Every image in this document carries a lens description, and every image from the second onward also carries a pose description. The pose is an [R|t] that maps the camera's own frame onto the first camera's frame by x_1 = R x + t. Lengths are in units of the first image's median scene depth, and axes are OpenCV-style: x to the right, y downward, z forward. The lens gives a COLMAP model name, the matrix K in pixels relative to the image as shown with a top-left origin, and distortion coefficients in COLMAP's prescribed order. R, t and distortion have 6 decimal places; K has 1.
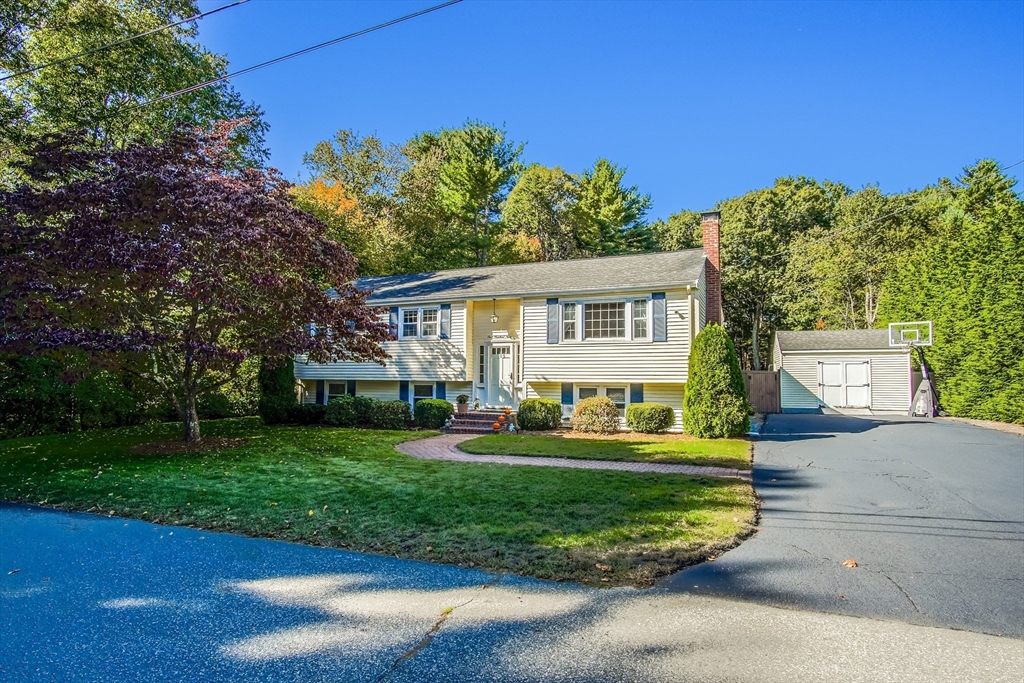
lens RADIAL K [[570.4, 0, 510.9], [0, 570.4, 336.1], [0, 0, 1]] dist [-0.026916, 0.003925]
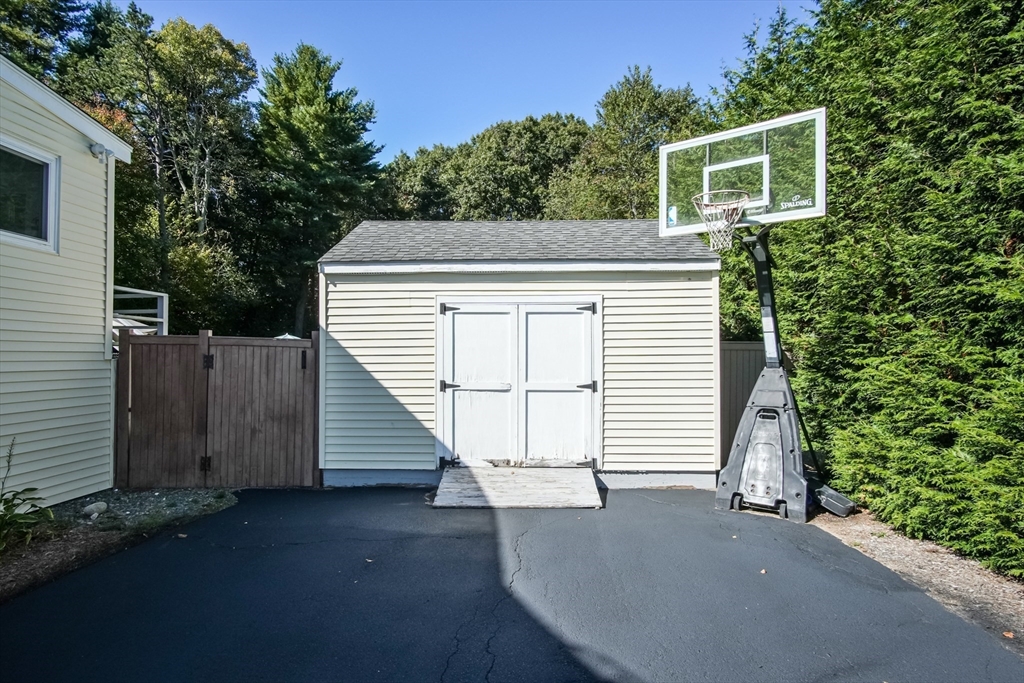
lens RADIAL K [[570.4, 0, 513.3], [0, 570.4, 341.4], [0, 0, 1]] dist [-0.026916, 0.003925]
pose [[0.940534, 0.001645, 0.339697, 0.518829], [-0.017985, 0.998827, 0.044959, 0.053626], [-0.339224, -0.048395, 0.939460, 0.776345]]
